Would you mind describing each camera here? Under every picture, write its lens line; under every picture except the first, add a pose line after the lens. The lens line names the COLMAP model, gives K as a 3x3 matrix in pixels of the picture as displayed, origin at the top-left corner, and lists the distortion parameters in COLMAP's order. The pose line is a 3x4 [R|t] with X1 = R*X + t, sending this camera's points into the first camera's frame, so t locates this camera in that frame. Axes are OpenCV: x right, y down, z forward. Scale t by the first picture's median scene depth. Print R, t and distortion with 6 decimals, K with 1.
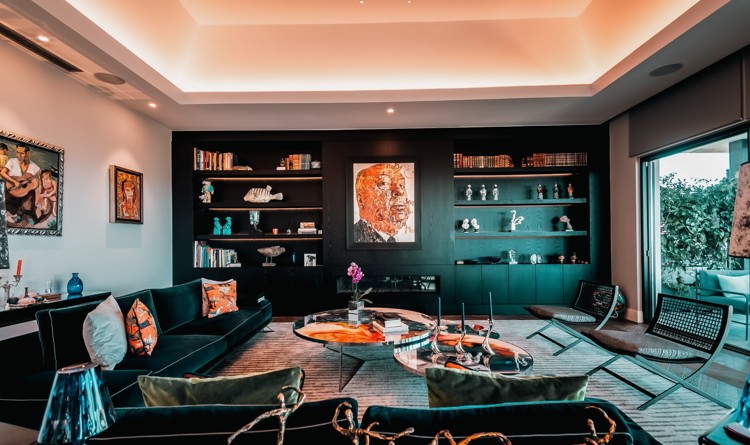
lens RADIAL K [[344.0, 0, 380.5], [0, 344.0, 238.2], [0, 0, 1]] dist [-0.000098, -0.000423]
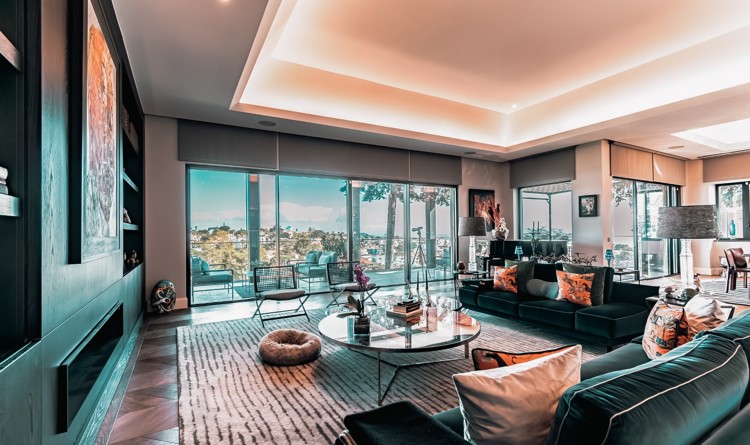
lens RADIAL K [[338.7, 0, 375.8], [0, 338.7, 229.9], [0, 0, 1]] dist [0.000936, -0.000167]
pose [[-0.523840, 0.018643, 0.851612, -0.471603], [0.005784, 0.999815, -0.018329, 0.011238], [-0.851797, -0.004675, -0.523851, 0.928898]]
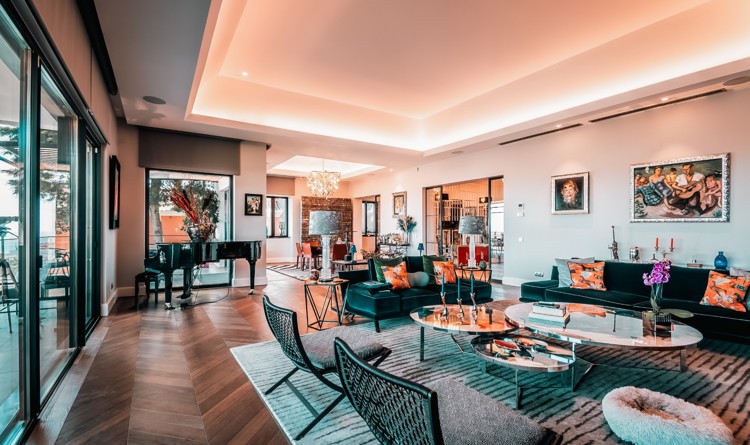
lens RADIAL K [[344.0, 0, 380.5], [0, 344.0, 238.2], [0, 0, 1]] dist [-0.000098, -0.000423]
pose [[-0.821452, 0.021558, -0.569870, 0.598033], [0.012222, 0.999721, 0.020202, 0.007767], [0.570146, 0.009630, -0.821487, 0.917642]]
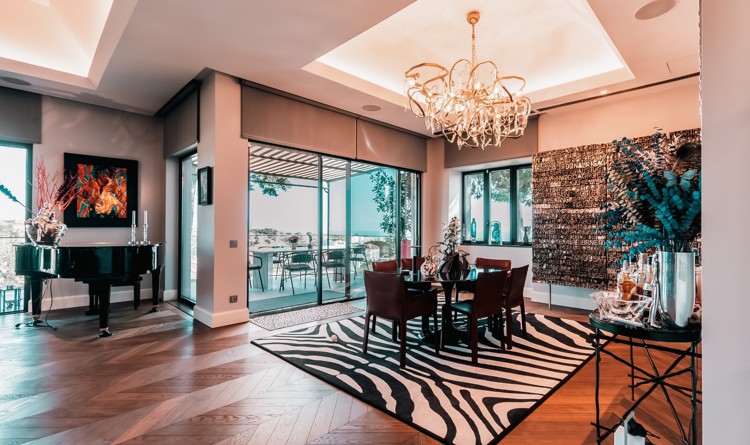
lens RADIAL K [[356.0, 0, 376.4], [0, 356.0, 226.6], [0, 0, 1]] dist [0.002484, 0.000158]
pose [[-0.722982, 0.006719, 0.690835, -0.643375], [-0.008748, 0.999783, -0.018880, 0.004750], [-0.690812, -0.019693, -0.722766, -0.179597]]
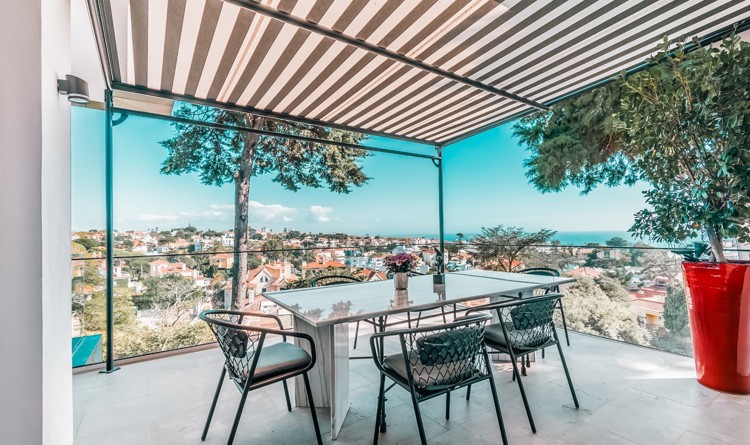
lens RADIAL K [[344.0, 0, 380.5], [0, 344.0, 238.2], [0, 0, 1]] dist [-0.000098, -0.000423]
pose [[-0.589750, 0.002438, 0.807582, 0.208907], [0.010550, 0.999933, 0.004685, -0.005942], [-0.807517, 0.011283, -0.589736, -0.671267]]
